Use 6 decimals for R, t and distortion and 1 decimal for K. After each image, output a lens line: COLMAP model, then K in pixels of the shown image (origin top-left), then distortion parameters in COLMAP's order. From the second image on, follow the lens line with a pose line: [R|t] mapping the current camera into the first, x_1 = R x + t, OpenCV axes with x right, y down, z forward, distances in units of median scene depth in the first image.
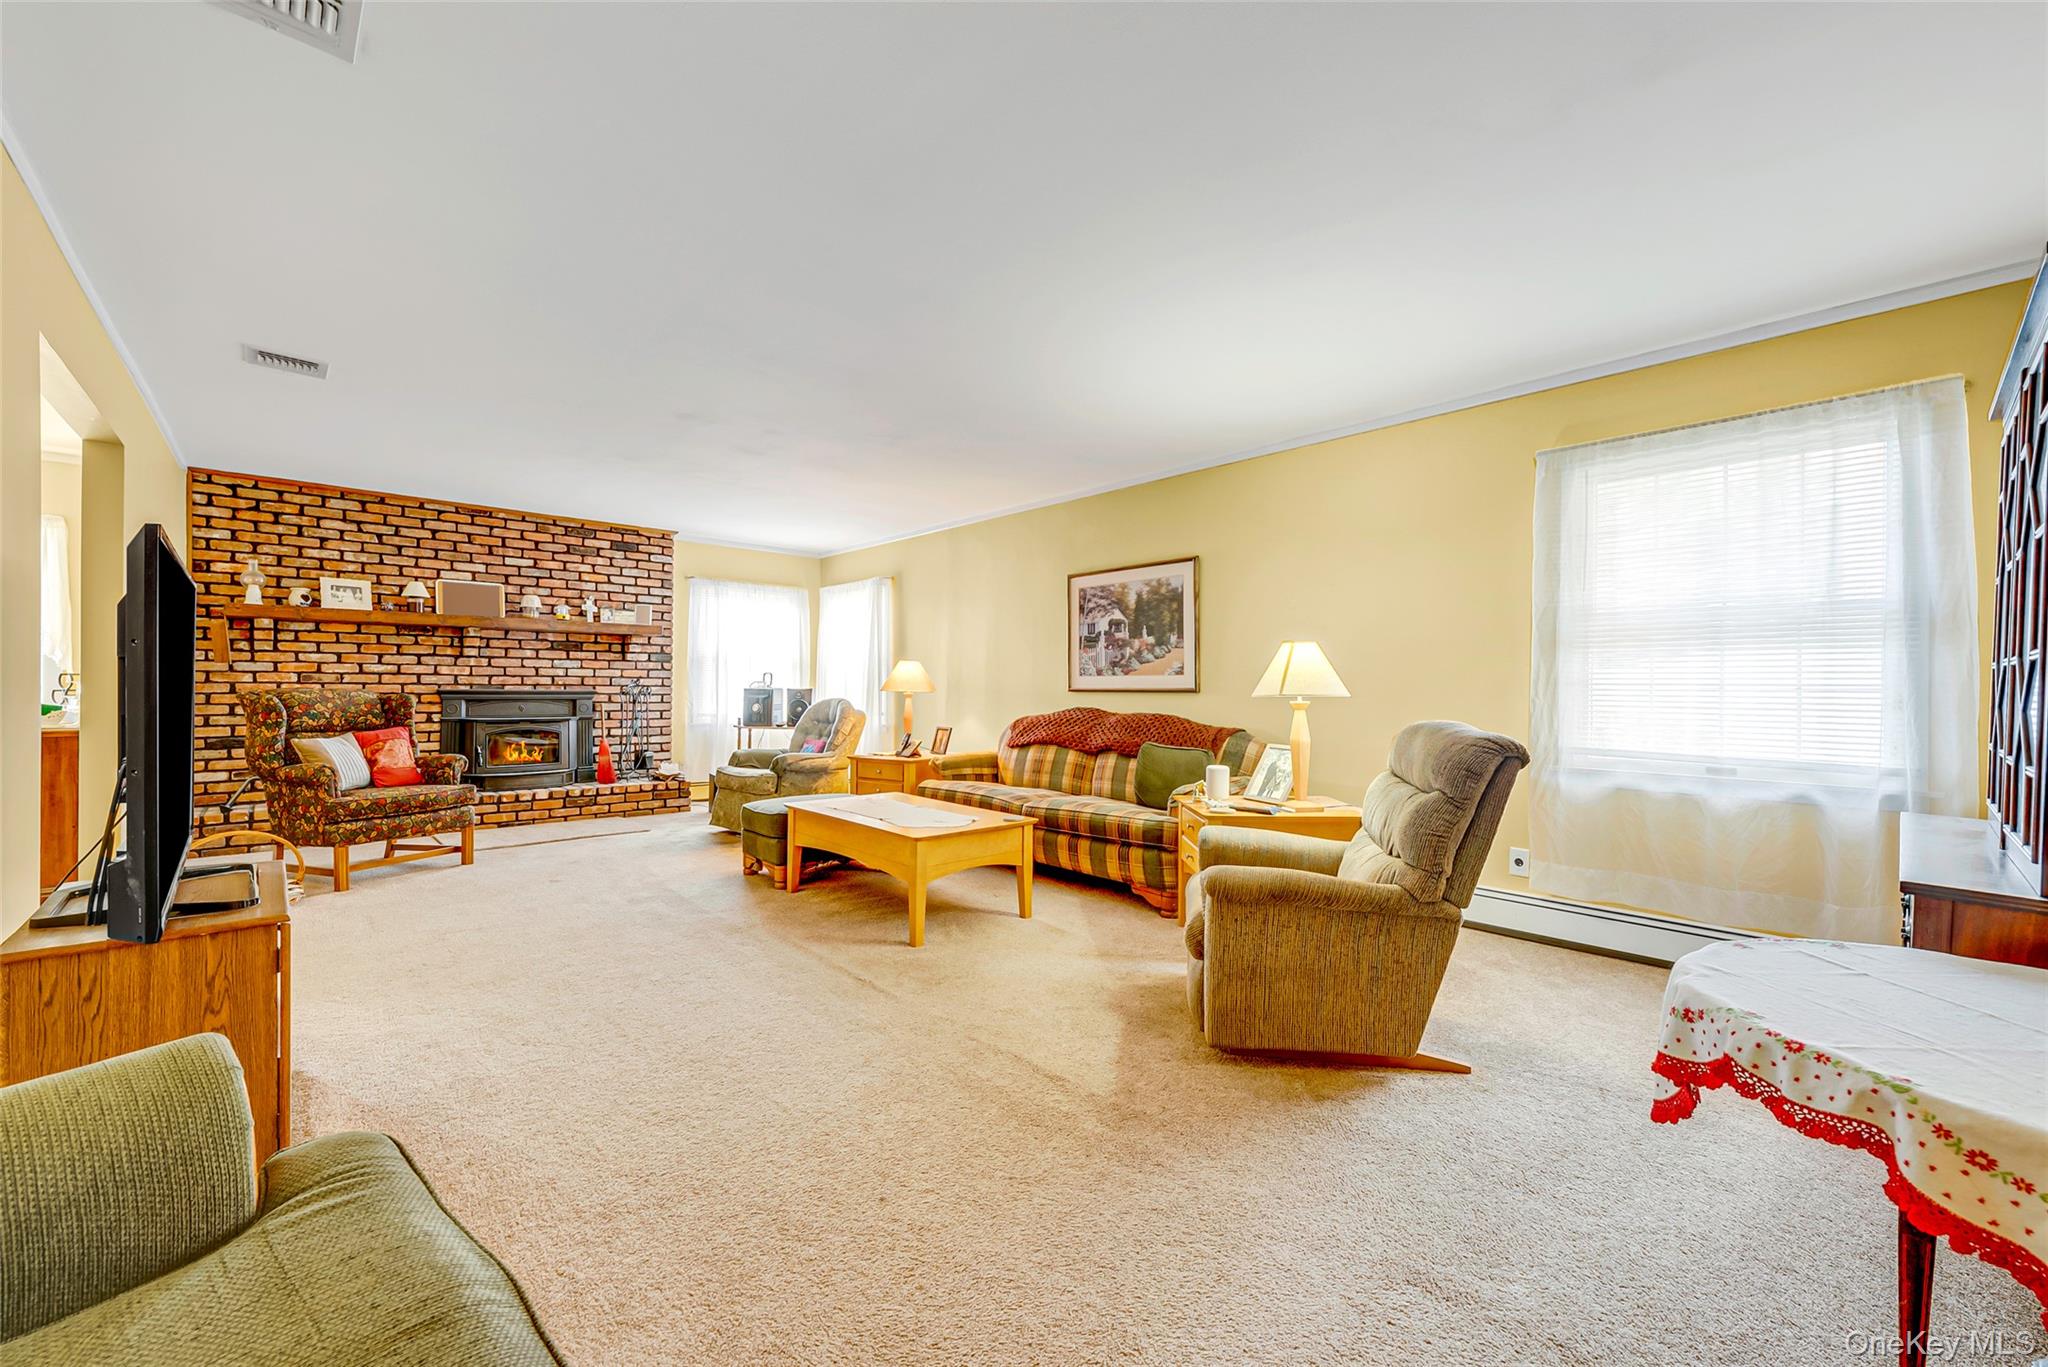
lens RADIAL K [[727.7, 0, 997.5], [0, 727.7, 686.5], [0, 0, 1]] dist [-0.002265, -0.000004]
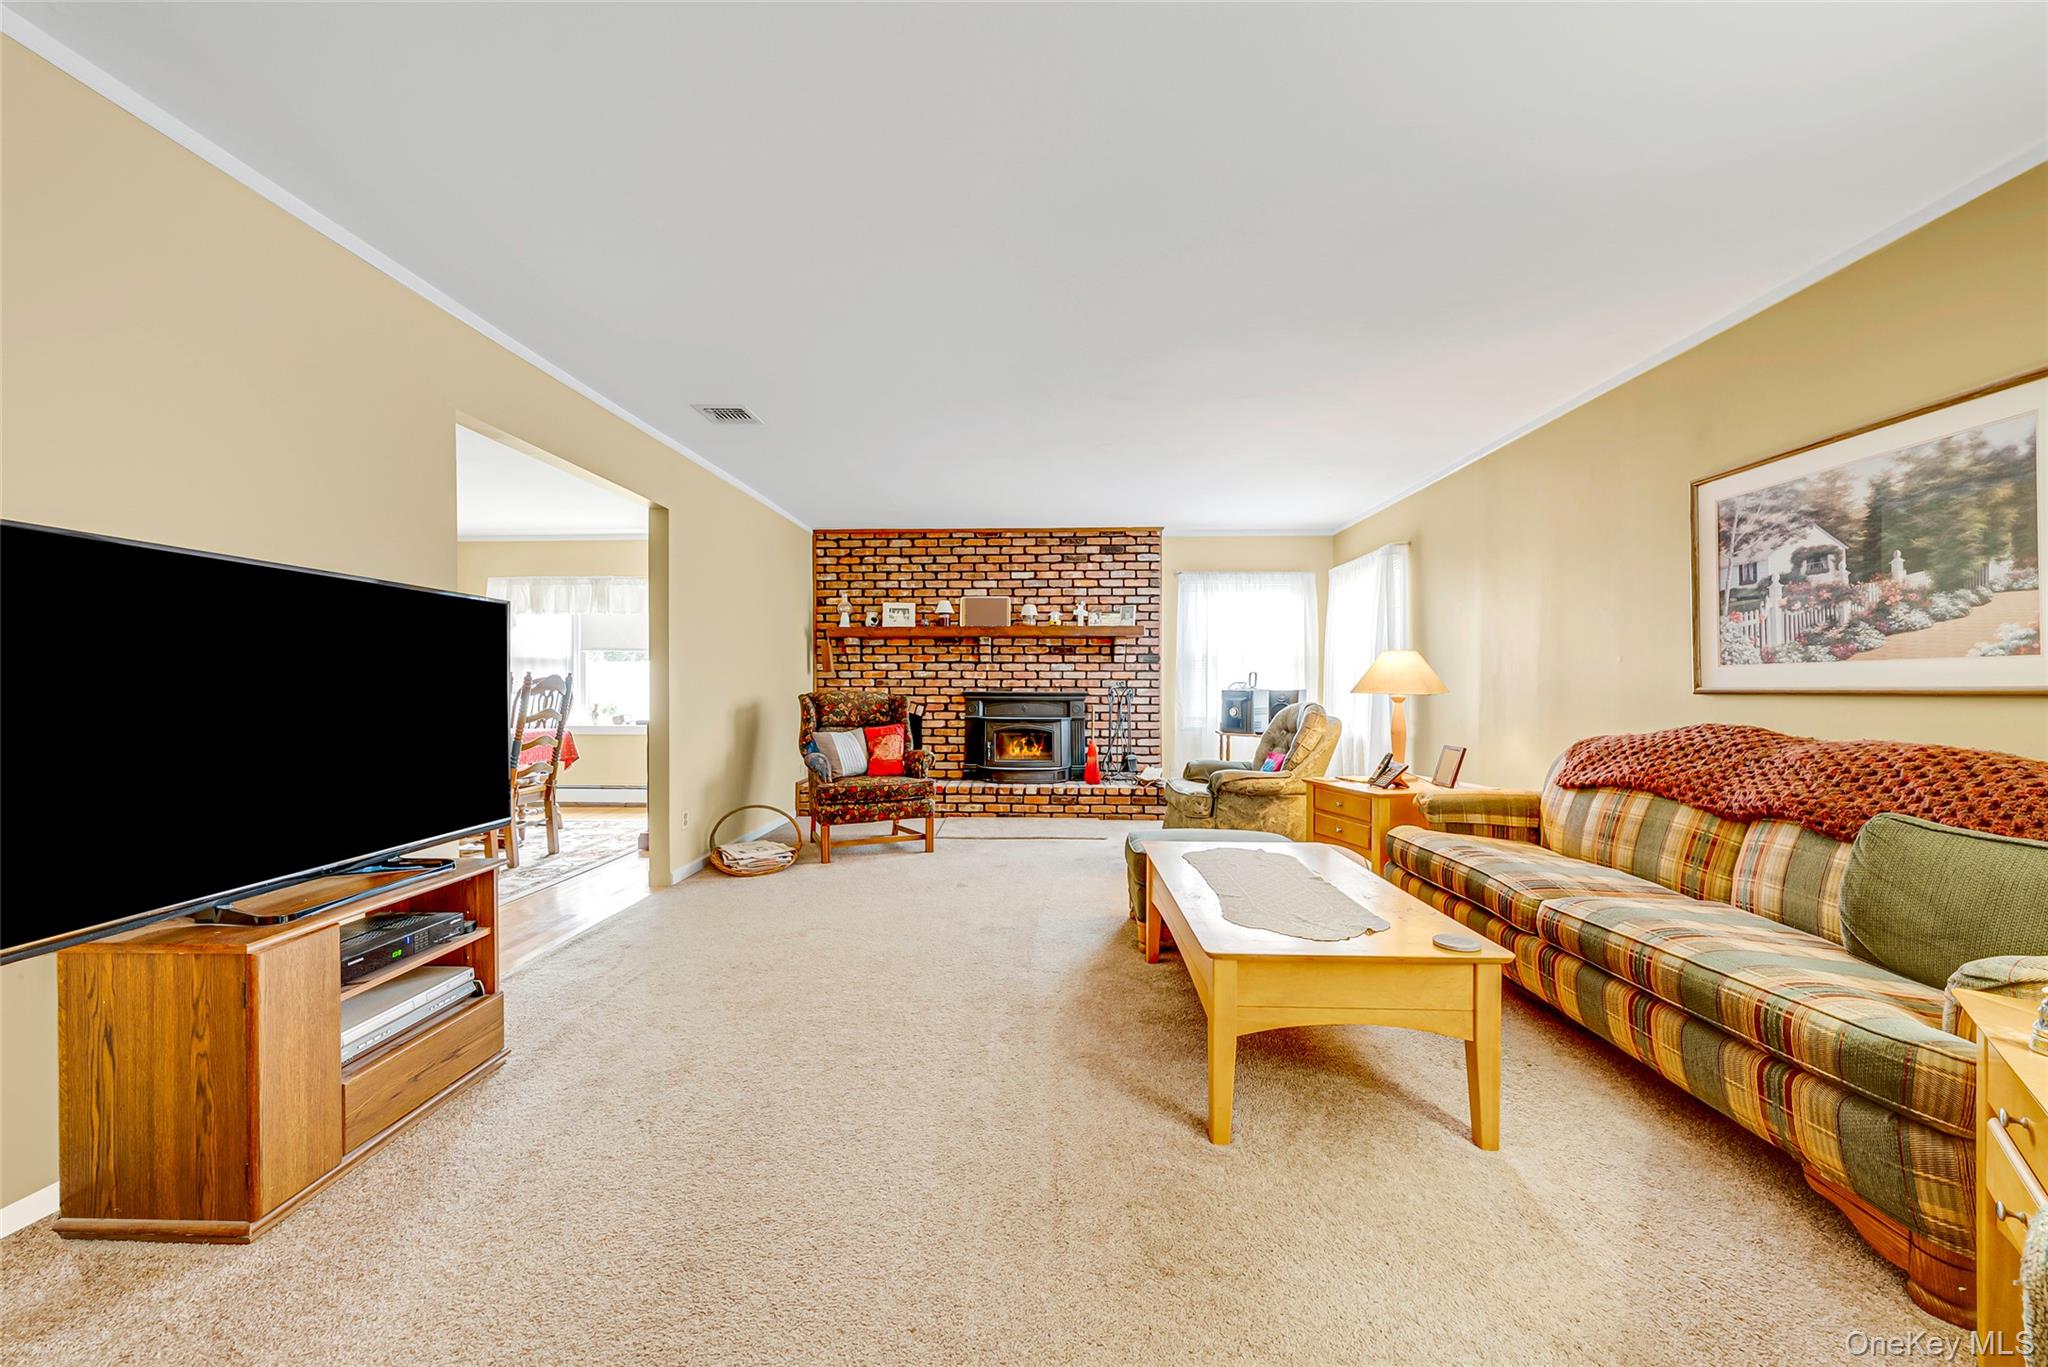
lens RADIAL K [[727.7, 0, 997.5], [0, 727.7, 686.5], [0, 0, 1]] dist [-0.002265, -0.000004]
pose [[0.737990, -0.006061, -0.674784, 0.066592], [0.004868, 0.999981, -0.003659, 0.000401], [0.674794, -0.000584, 0.738006, 0.205580]]
